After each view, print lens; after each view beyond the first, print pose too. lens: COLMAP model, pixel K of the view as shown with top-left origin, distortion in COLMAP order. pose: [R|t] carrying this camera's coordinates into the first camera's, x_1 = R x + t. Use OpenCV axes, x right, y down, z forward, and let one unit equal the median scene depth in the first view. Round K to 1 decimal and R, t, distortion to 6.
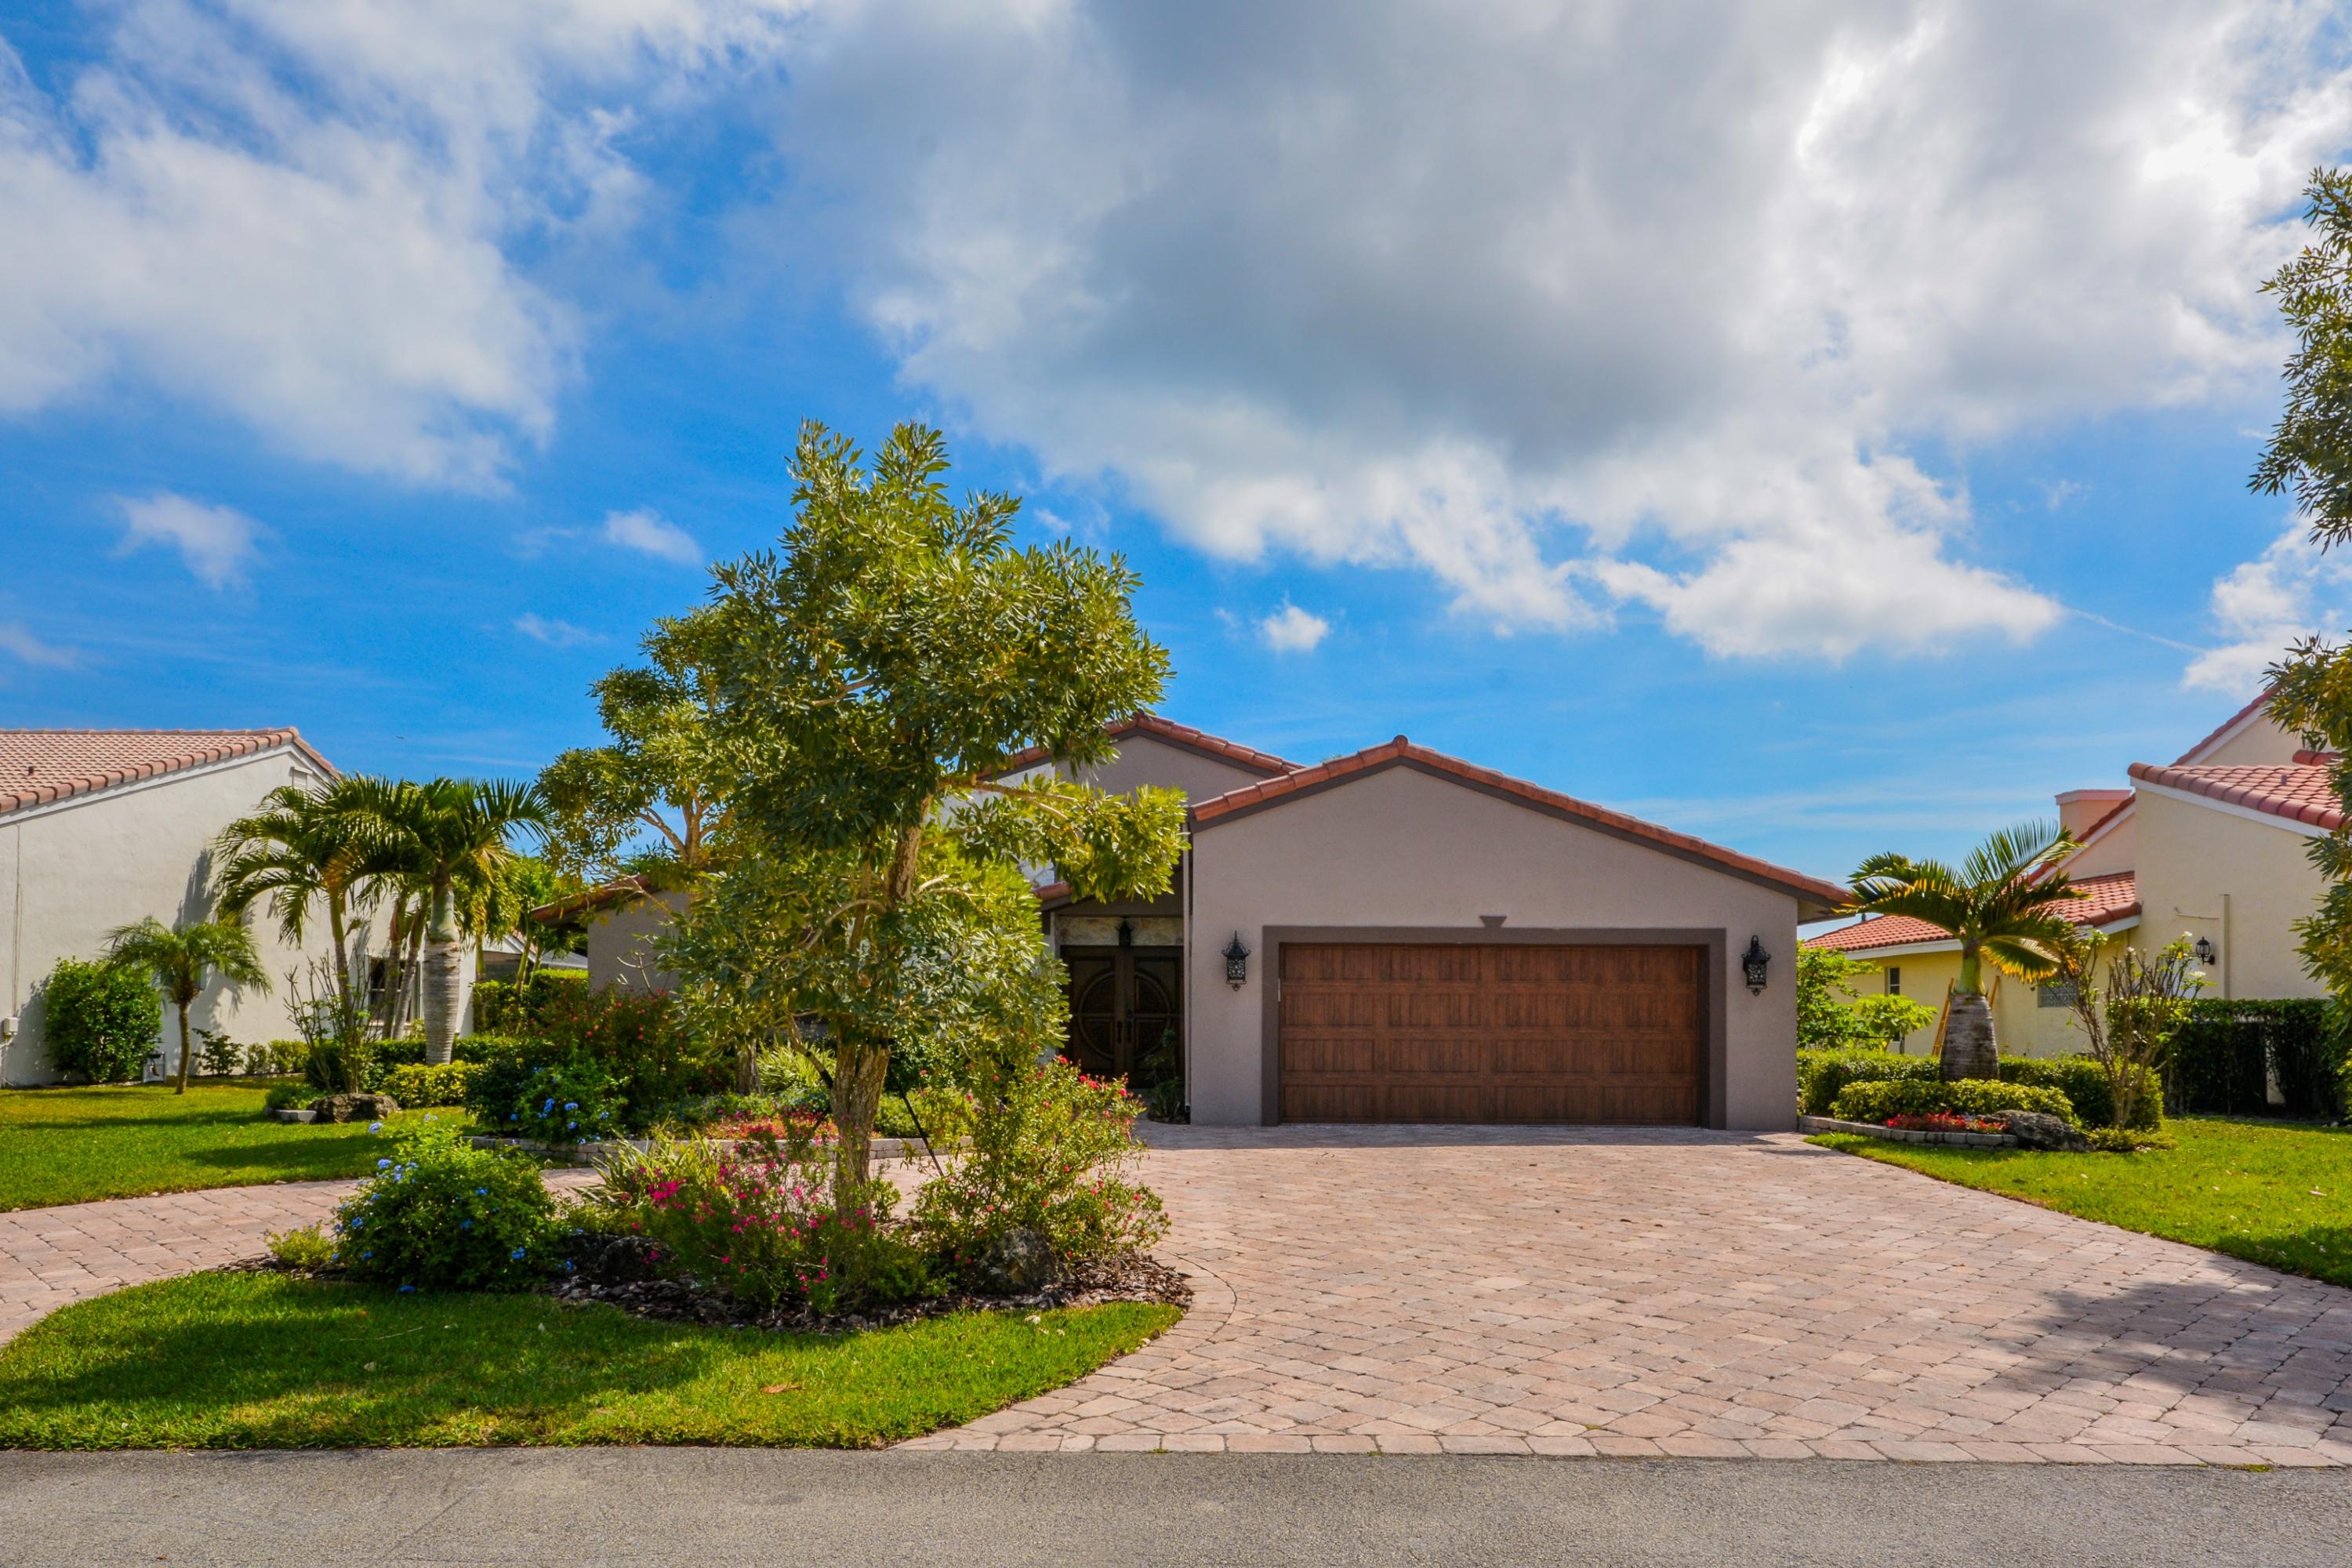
lens RADIAL K [[1400.7, 0, 1172.6], [0, 1400.7, 916.0], [0, 0, 1]] dist [0.016296, 0.001182]
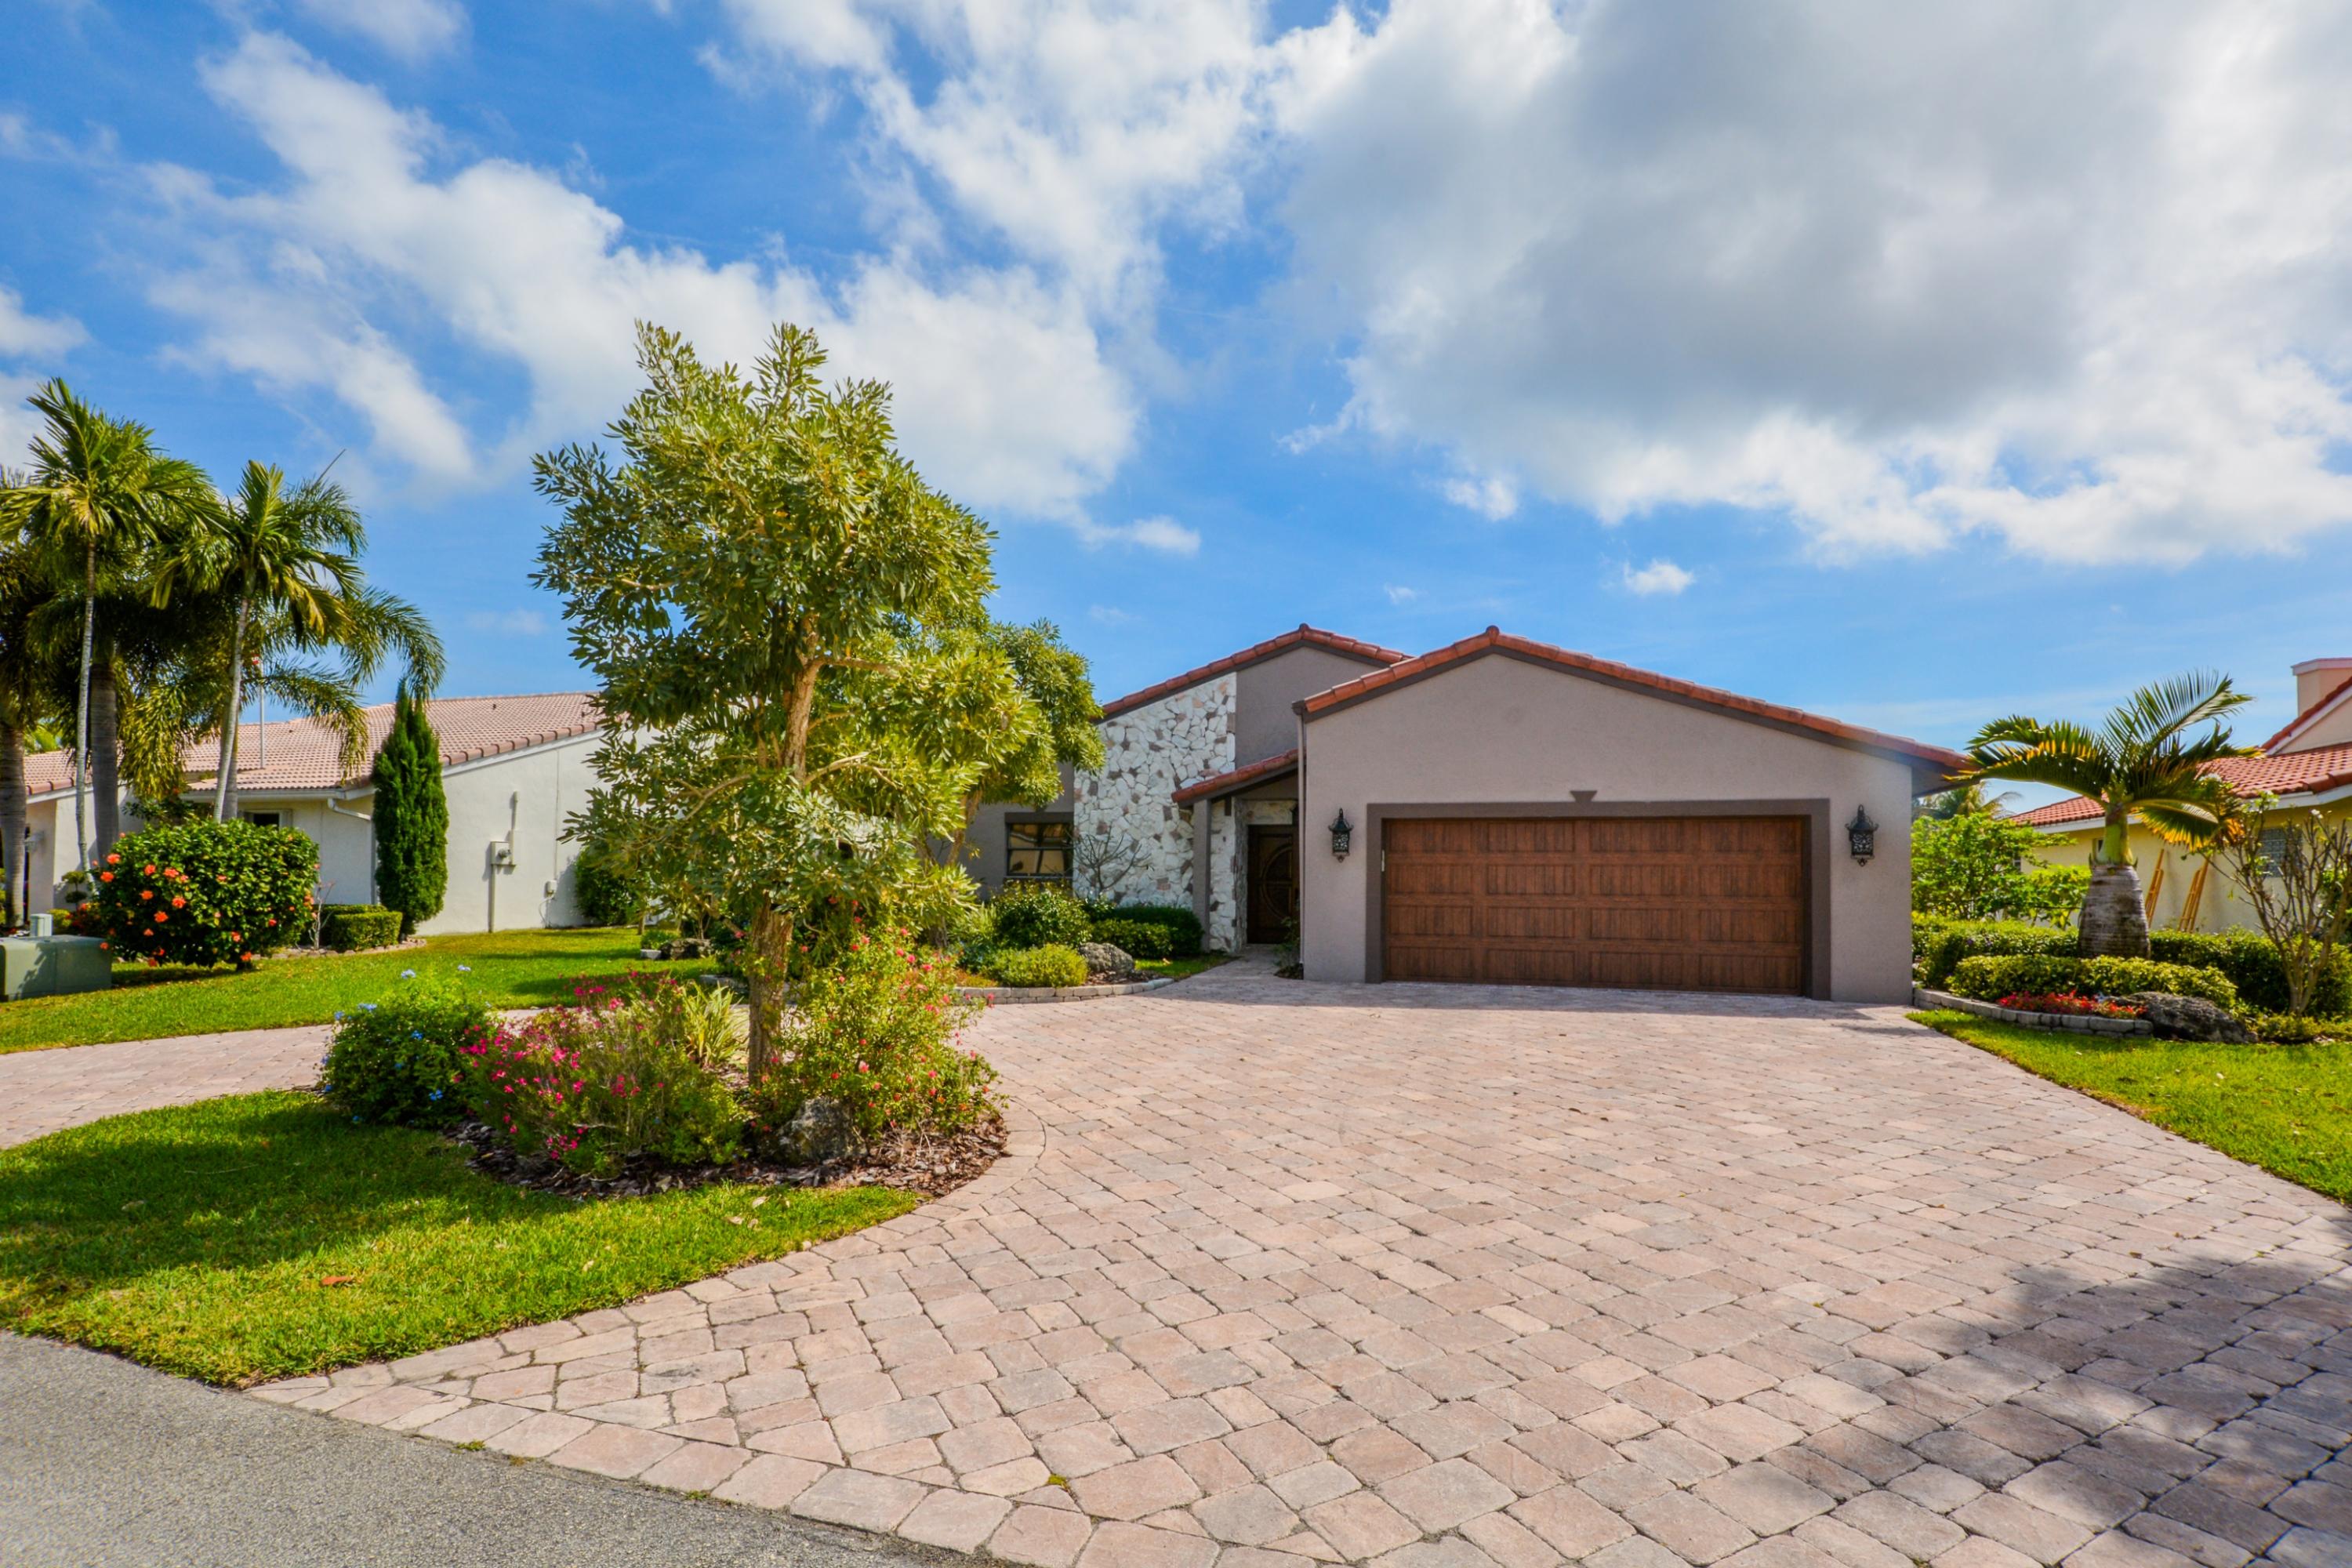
lens RADIAL K [[1057.4, 0, 1173.4], [0, 1057.4, 809.3], [0, 0, 1]] dist [0.017107, -0.015376]
pose [[0.963104, -0.014910, -0.268714, 0.157670], [0.015523, 0.999880, 0.000155, 0.009779], [0.268680, -0.004320, 0.963220, 0.160034]]
